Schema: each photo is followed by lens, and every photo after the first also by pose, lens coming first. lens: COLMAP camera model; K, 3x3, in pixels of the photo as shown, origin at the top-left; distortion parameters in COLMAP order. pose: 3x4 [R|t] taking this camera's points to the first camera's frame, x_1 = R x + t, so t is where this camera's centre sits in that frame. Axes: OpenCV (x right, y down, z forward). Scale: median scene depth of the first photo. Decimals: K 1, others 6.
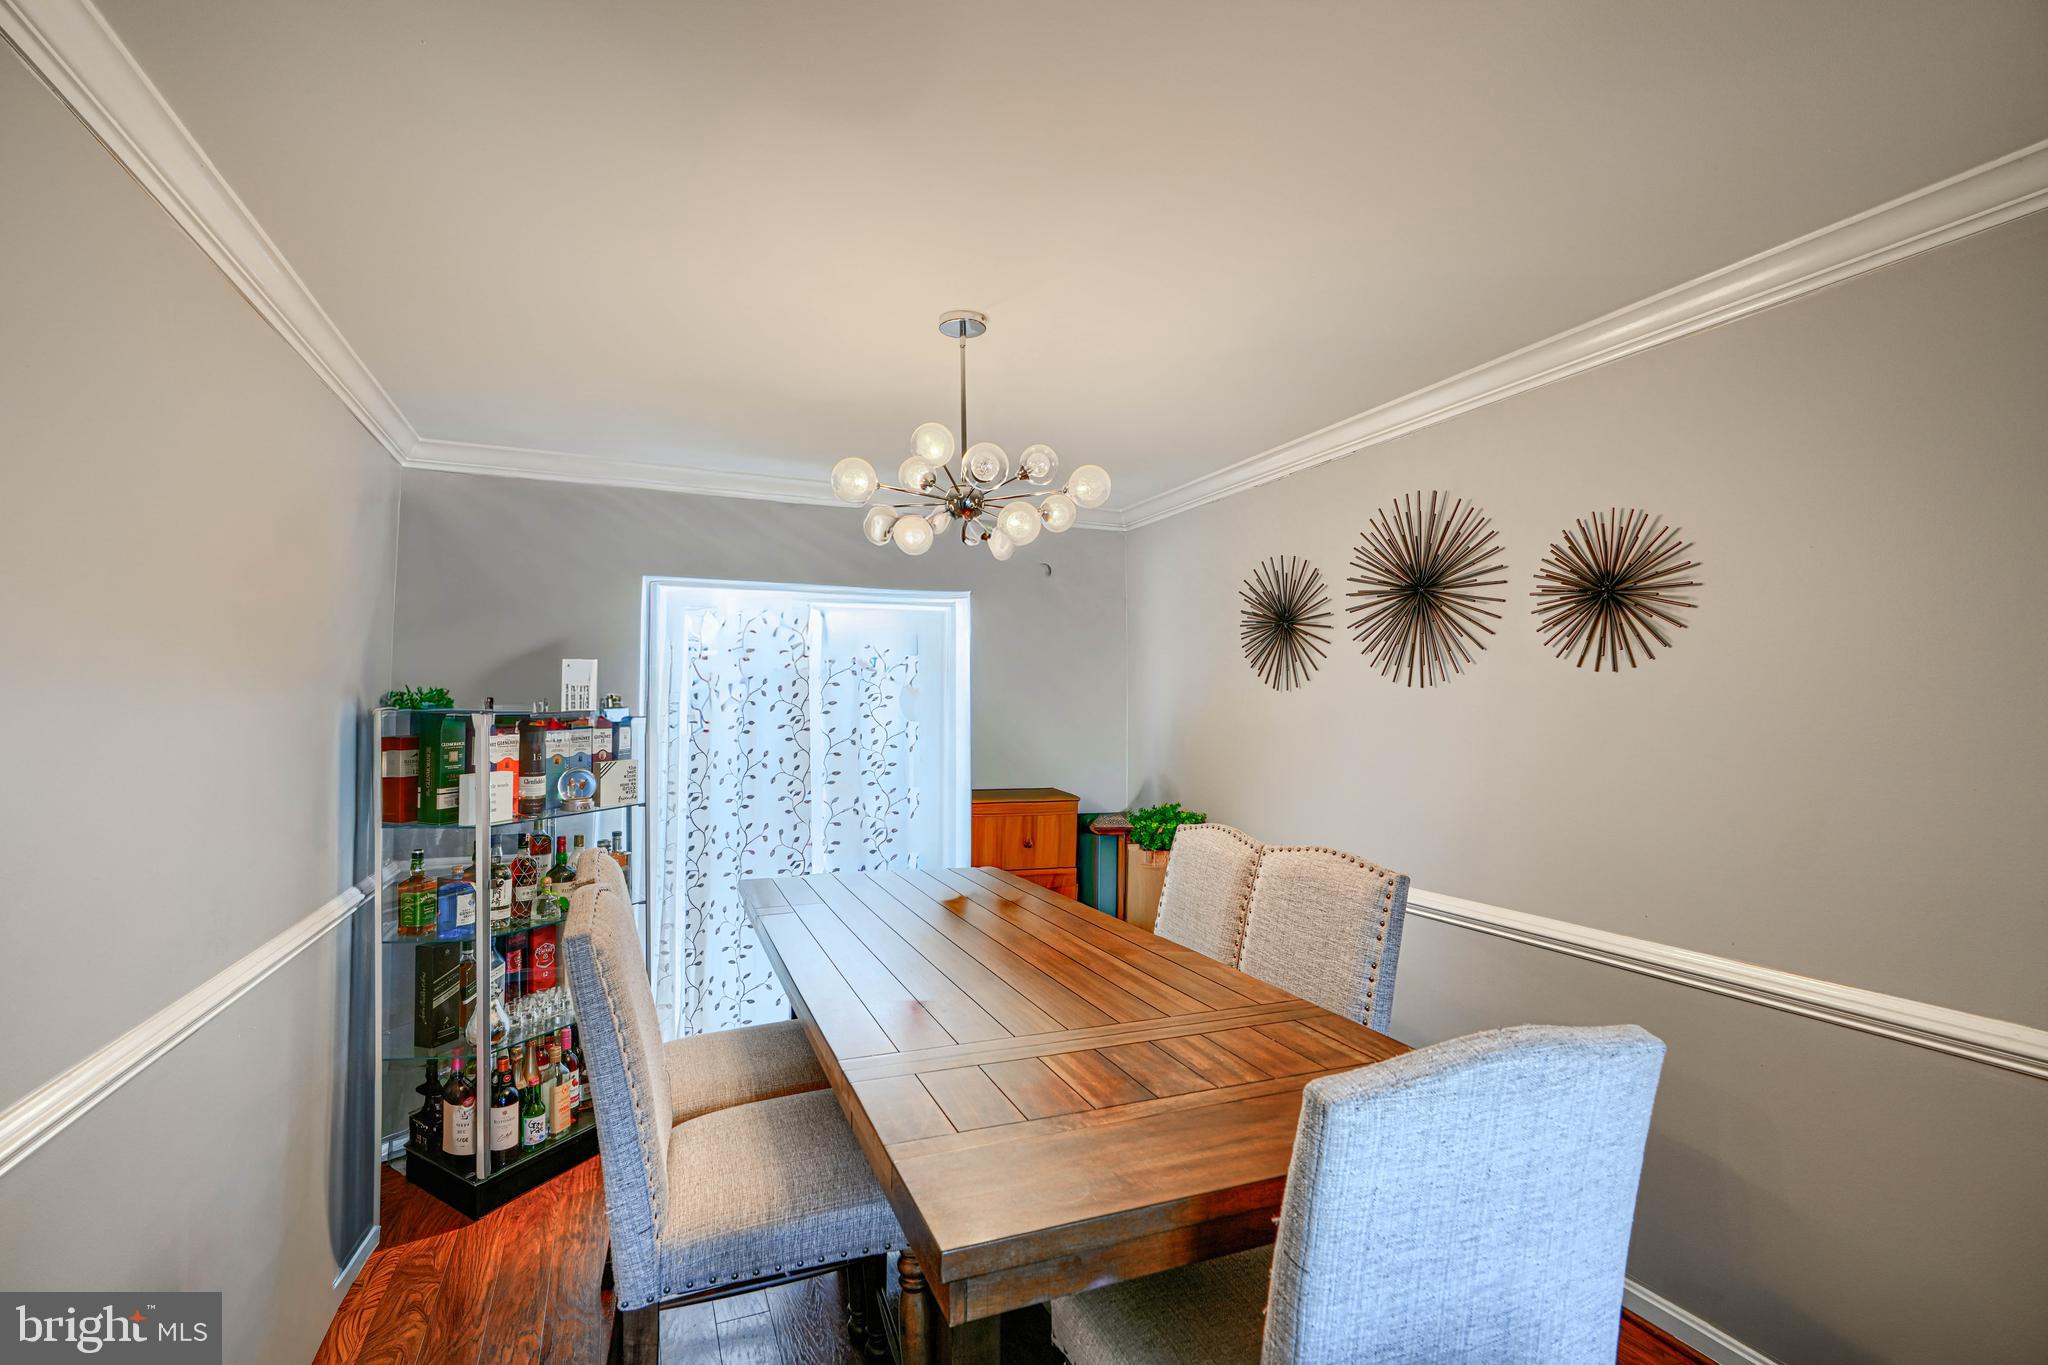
lens RADIAL K [[929.7, 0, 1024.0], [0, 929.7, 682.5], [0, 0, 1]] dist [0.001791, -0.000012]
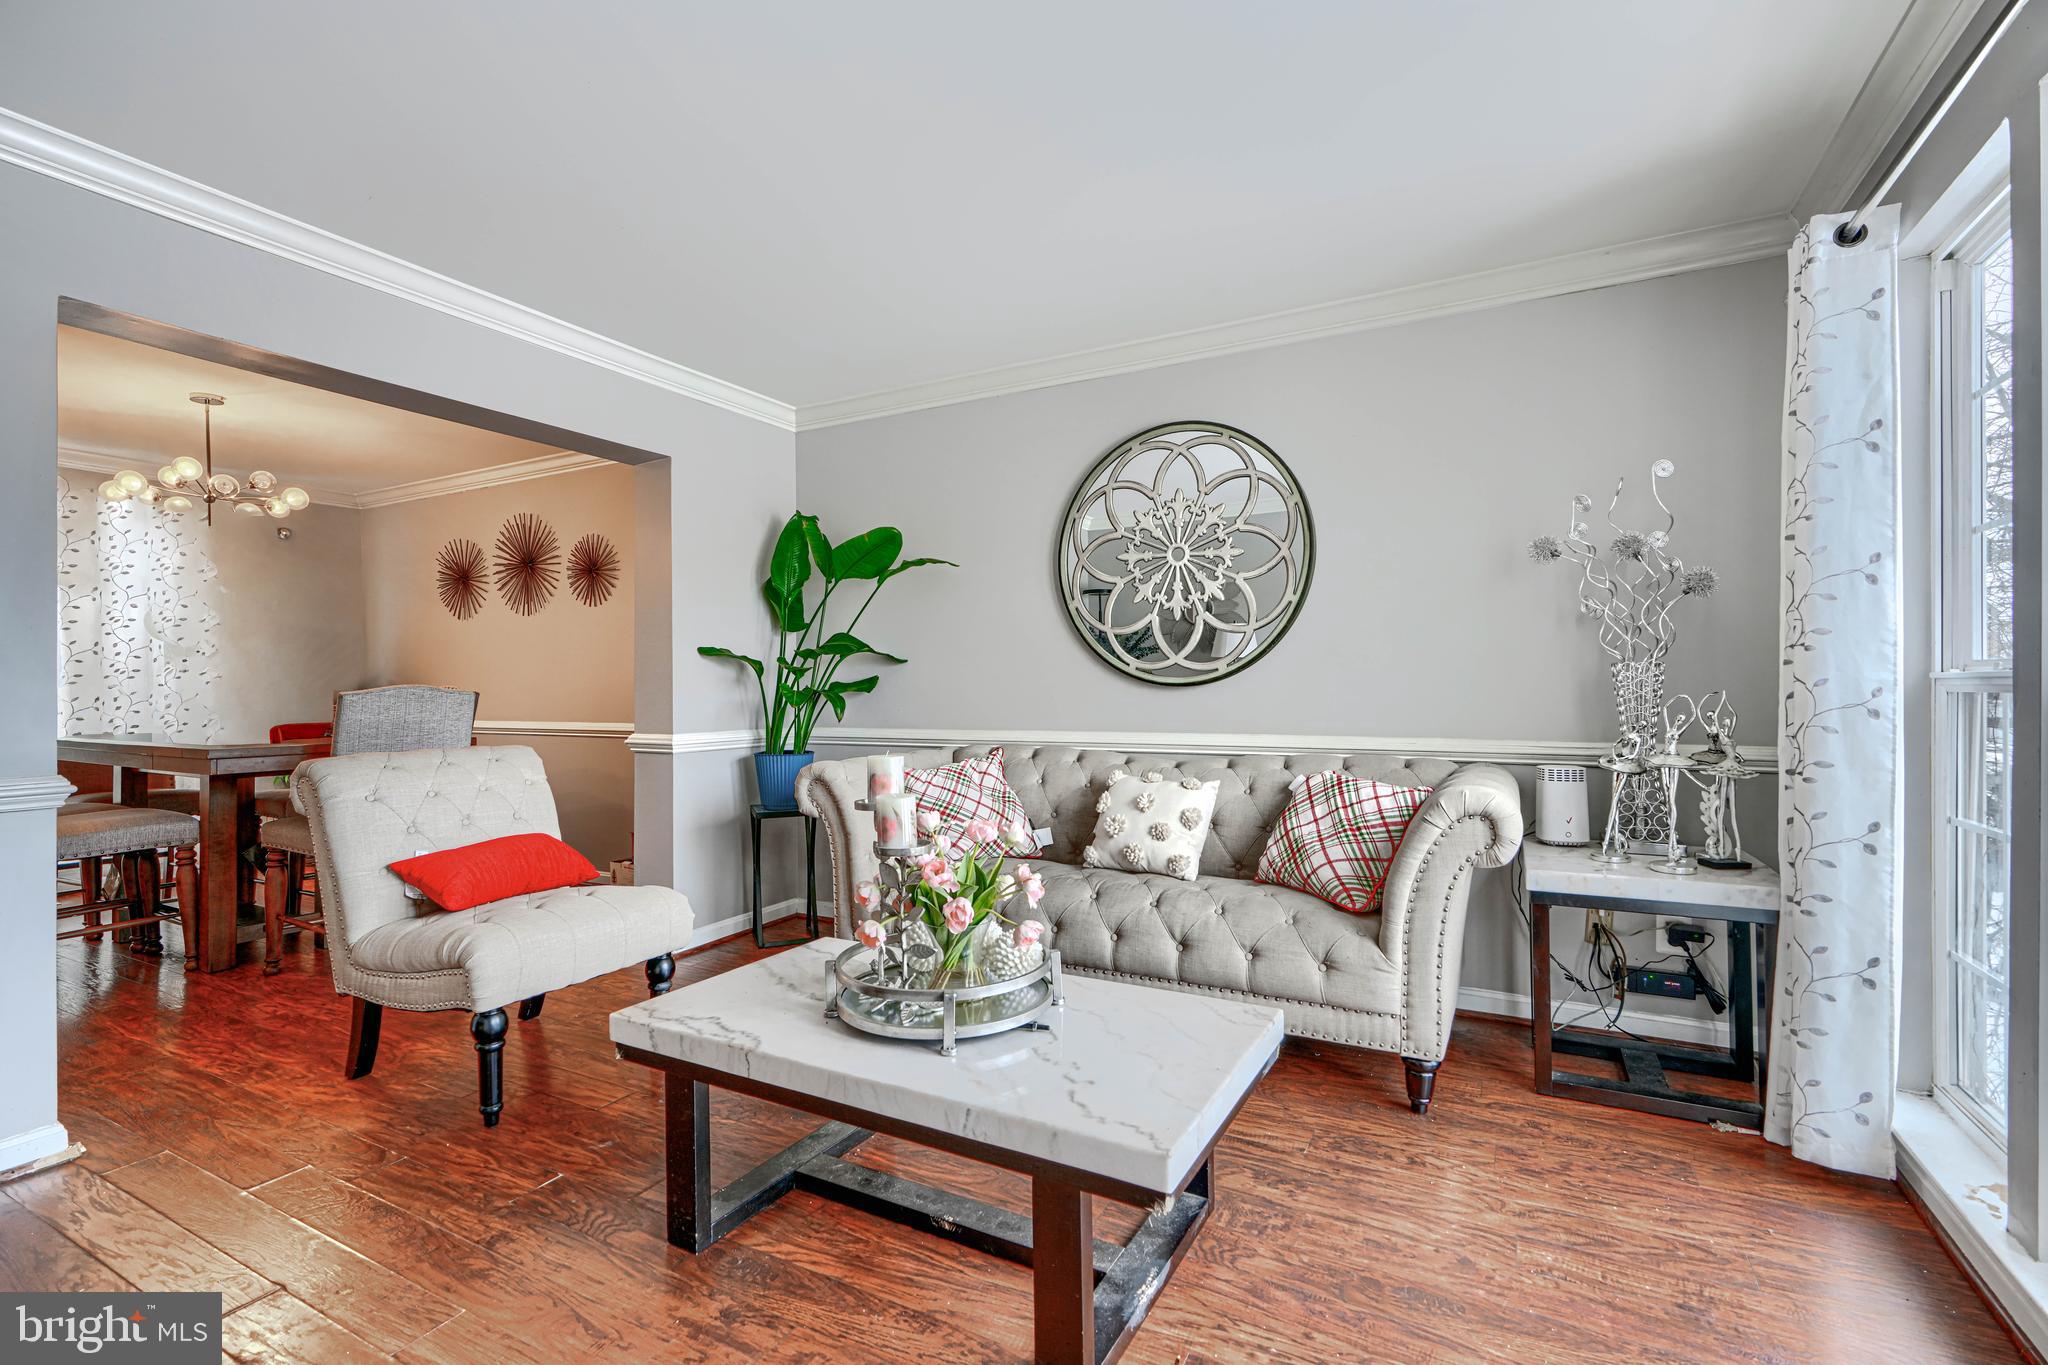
lens RADIAL K [[929.7, 0, 1024.0], [0, 929.7, 682.5], [0, 0, 1]] dist [0.001791, -0.000012]
pose [[0.789639, -0.008548, 0.613513, 0.052796], [-0.007495, 0.999694, 0.023575, 0.080843], [-0.613526, -0.023214, 0.789333, -1.023684]]
